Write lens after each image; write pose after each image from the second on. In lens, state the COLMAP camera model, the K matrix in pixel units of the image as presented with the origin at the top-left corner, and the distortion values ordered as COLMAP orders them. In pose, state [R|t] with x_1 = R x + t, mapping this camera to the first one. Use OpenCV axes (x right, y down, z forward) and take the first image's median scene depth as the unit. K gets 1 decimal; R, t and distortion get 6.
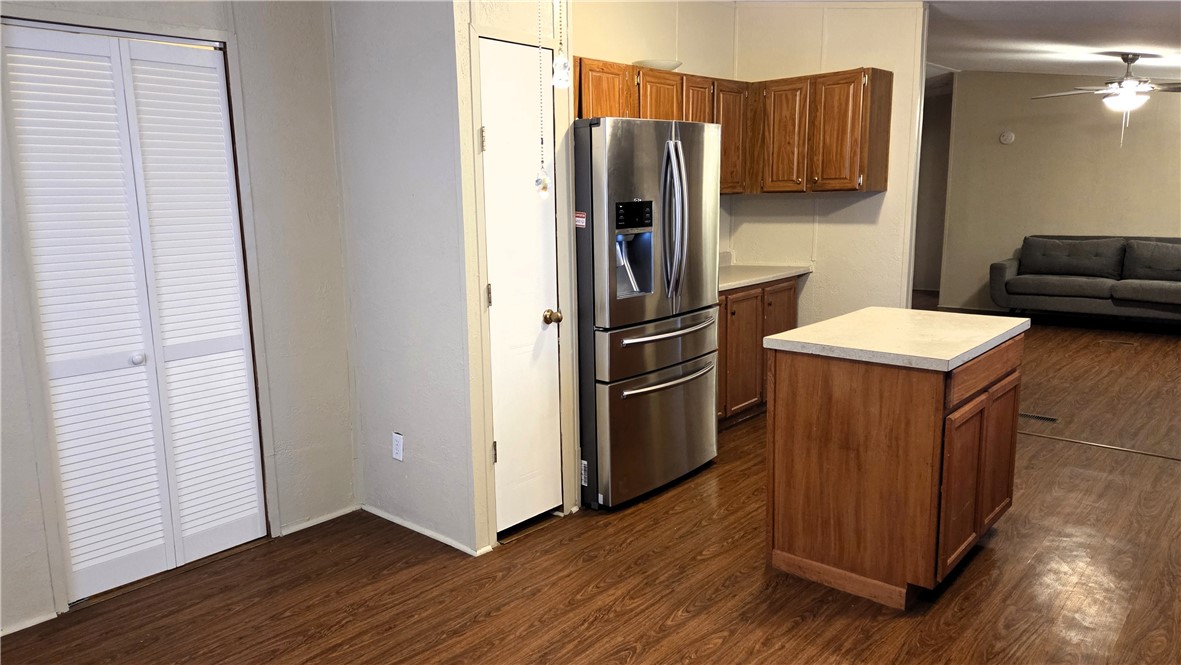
lens RADIAL K [[809.5, 0, 590.5], [0, 809.5, 332.5], [0, 0, 1]] dist [0.005828, -0.003271]
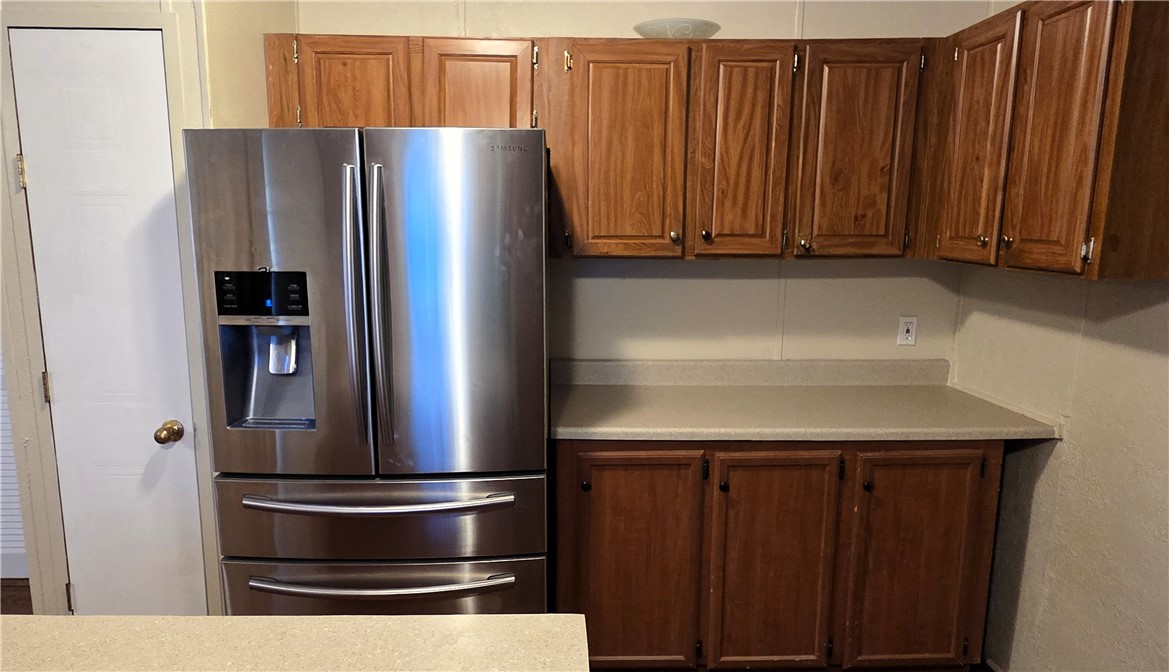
lens RADIAL K [[737.3, 0, 584.5], [0, 737.3, 336.0], [0, 0, 1]] dist [-0.003798, -0.000421]
pose [[0.675586, 0.148200, -0.722233, 0.424357], [-0.149422, 0.986783, 0.062713, -0.130001], [0.721981, 0.065549, 0.688801, 0.570012]]
